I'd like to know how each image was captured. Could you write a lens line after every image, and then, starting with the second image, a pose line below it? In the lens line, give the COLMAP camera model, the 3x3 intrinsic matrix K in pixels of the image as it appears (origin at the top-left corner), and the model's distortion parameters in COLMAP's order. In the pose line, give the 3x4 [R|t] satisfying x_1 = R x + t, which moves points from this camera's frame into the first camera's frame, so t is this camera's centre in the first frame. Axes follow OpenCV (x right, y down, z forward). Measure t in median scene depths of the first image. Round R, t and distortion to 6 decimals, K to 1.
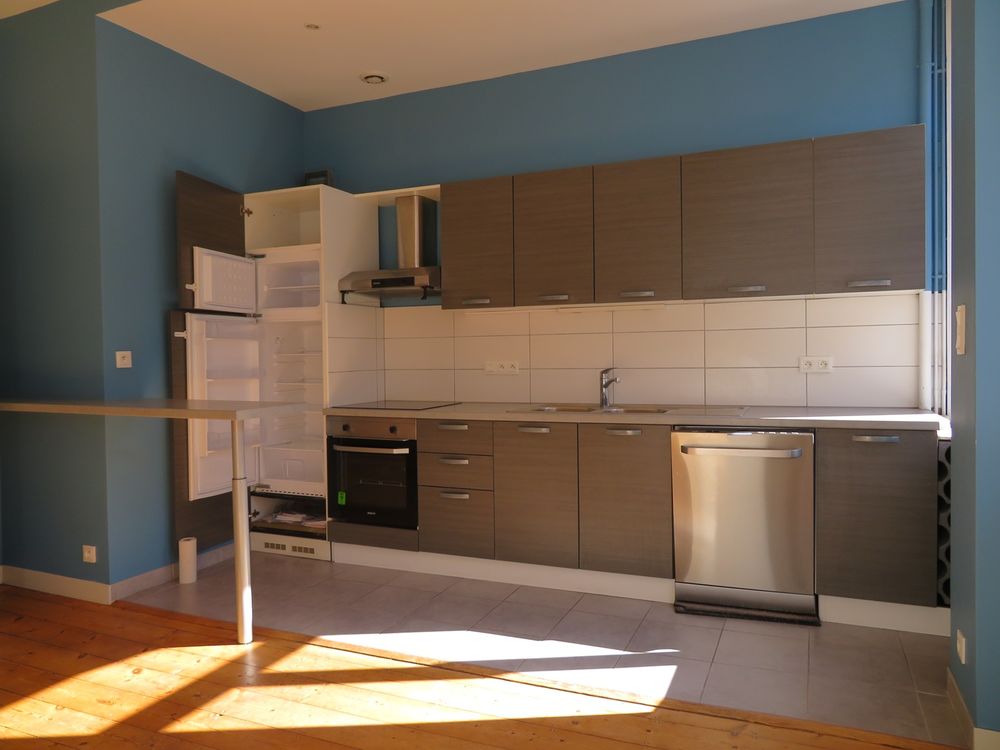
lens RADIAL K [[714.4, 0, 497.4], [0, 714.4, 374.6], [0, 0, 1]] dist [-0.007629, -0.004786]
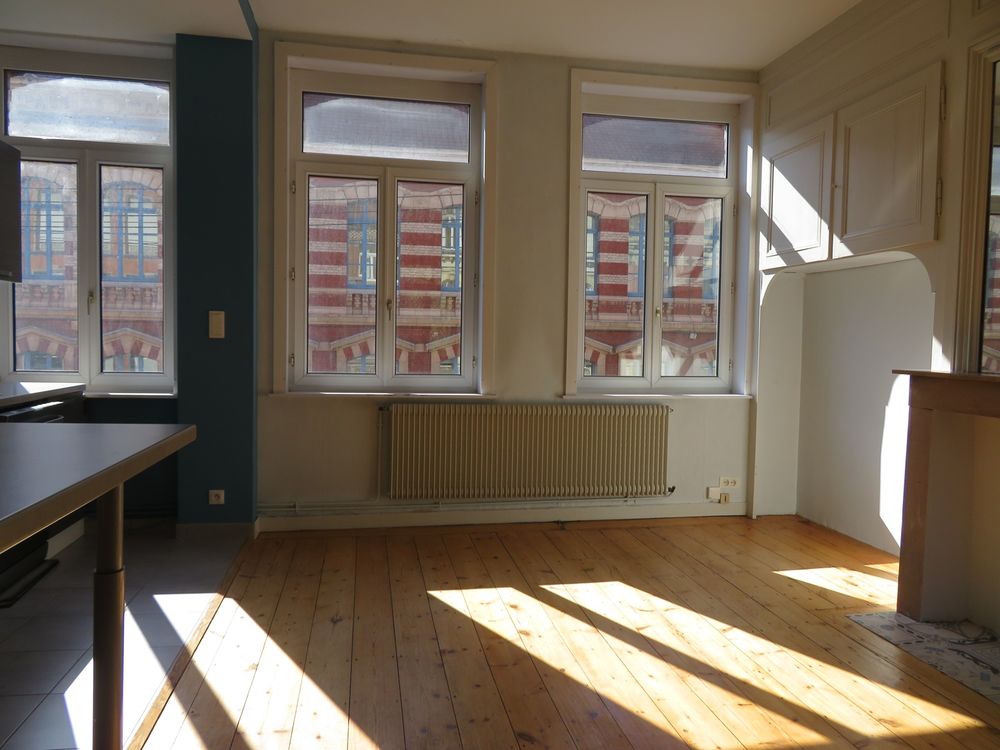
lens RADIAL K [[714.4, 0, 497.4], [0, 714.4, 374.6], [0, 0, 1]] dist [-0.007629, -0.004786]
pose [[-0.565191, -0.034407, 0.824242, -0.846958], [0.012056, 0.998679, 0.049956, -0.010361], [-0.824872, 0.038172, -0.564030, 0.960317]]
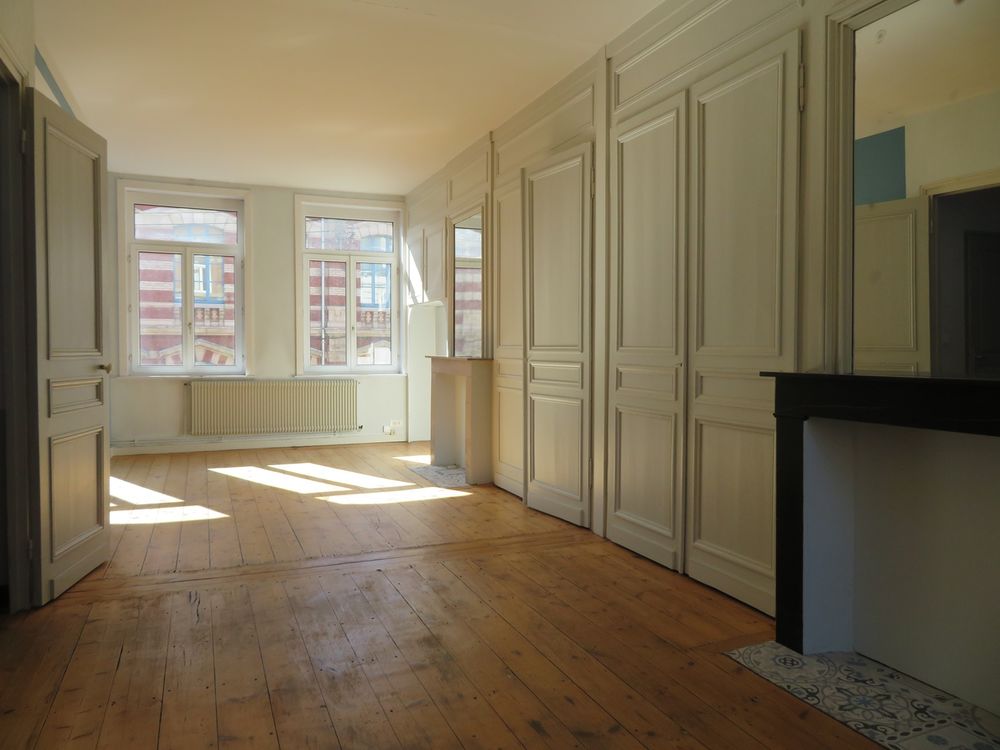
lens RADIAL K [[714.4, 0, 497.4], [0, 714.4, 374.6], [0, 0, 1]] dist [-0.007629, -0.004786]
pose [[-0.725118, -0.012581, 0.688509, -1.992104], [0.025114, 0.998685, 0.044697, 0.004124], [-0.688166, 0.049702, -0.723849, 1.383785]]
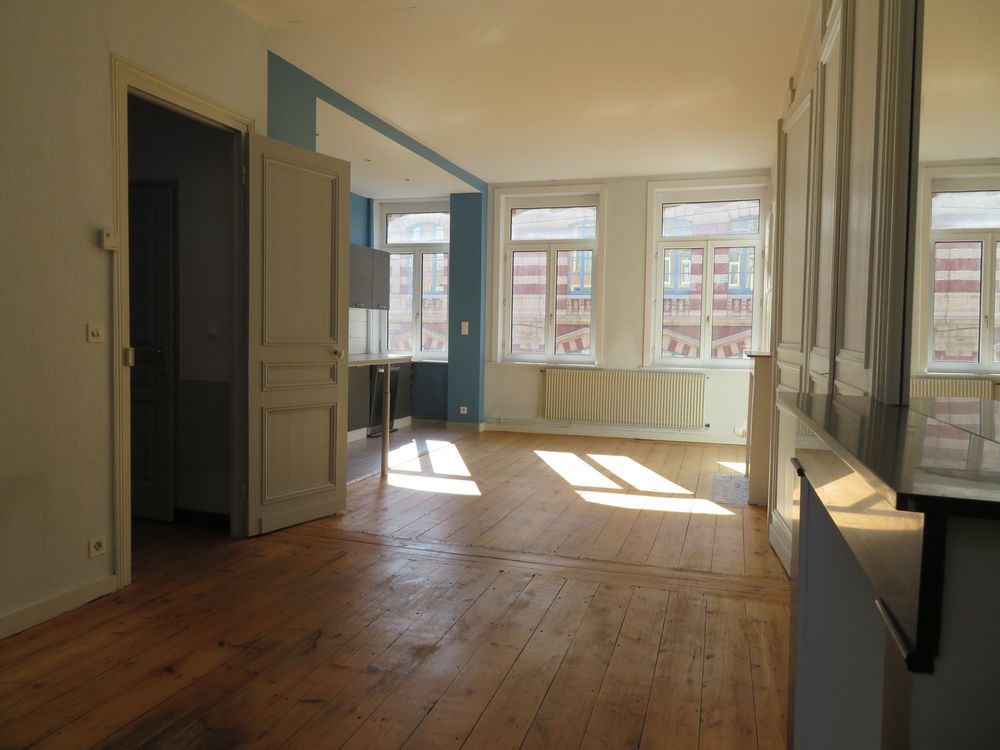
lens RADIAL K [[714.4, 0, 497.4], [0, 714.4, 374.6], [0, 0, 1]] dist [-0.007629, -0.004786]
pose [[-0.104582, -0.045000, 0.993498, -2.155977], [0.009571, 0.998884, 0.046251, 0.008165], [-0.994470, 0.014346, -0.104034, 0.818272]]
